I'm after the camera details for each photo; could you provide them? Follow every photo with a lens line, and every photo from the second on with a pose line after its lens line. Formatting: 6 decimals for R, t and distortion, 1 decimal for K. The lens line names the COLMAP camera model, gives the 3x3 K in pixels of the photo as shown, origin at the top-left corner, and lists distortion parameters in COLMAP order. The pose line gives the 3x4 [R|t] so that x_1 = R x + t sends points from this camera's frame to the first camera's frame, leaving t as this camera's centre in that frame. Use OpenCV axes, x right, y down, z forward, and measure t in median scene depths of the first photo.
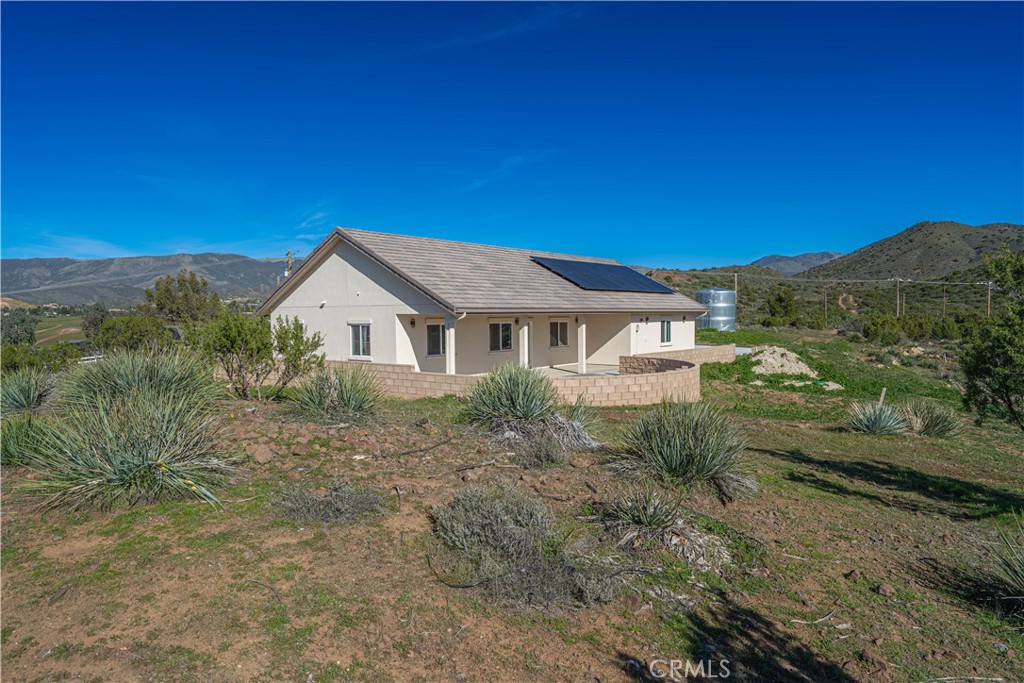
lens RADIAL K [[661.0, 0, 507.3], [0, 661.0, 342.9], [0, 0, 1]] dist [0.004079, -0.002086]
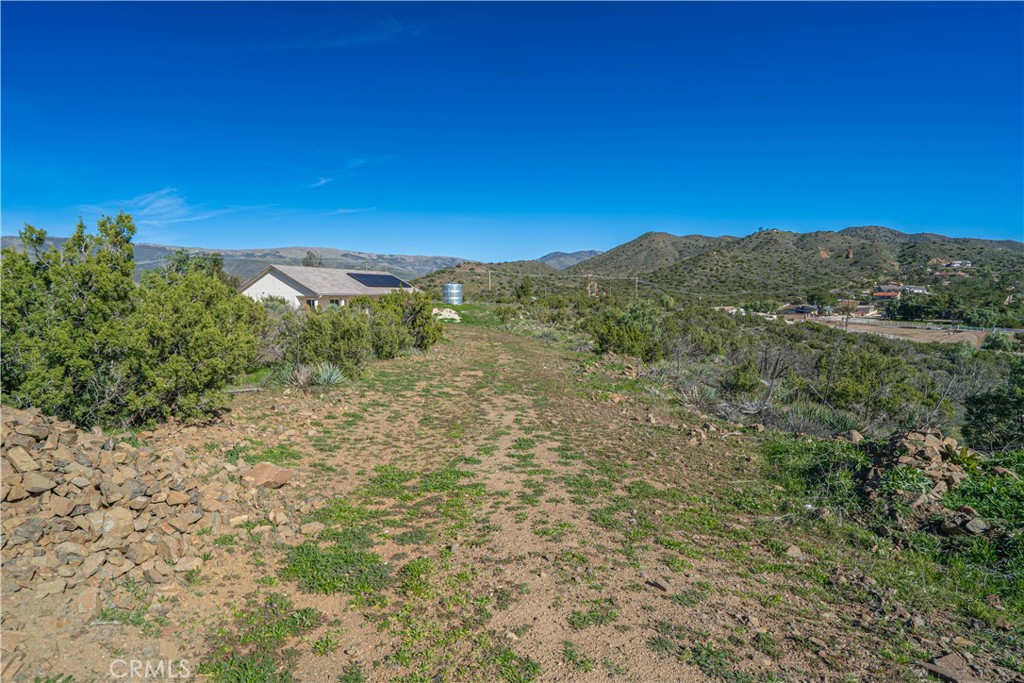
lens RADIAL K [[533.4, 0, 514.3], [0, 533.4, 343.1], [0, 0, 1]] dist [0.000719, 0.000093]
pose [[0.956216, -0.024300, 0.291650, 0.047405], [0.011238, 0.998861, 0.046380, 0.050355], [-0.292445, -0.041072, 0.955400, -1.167533]]
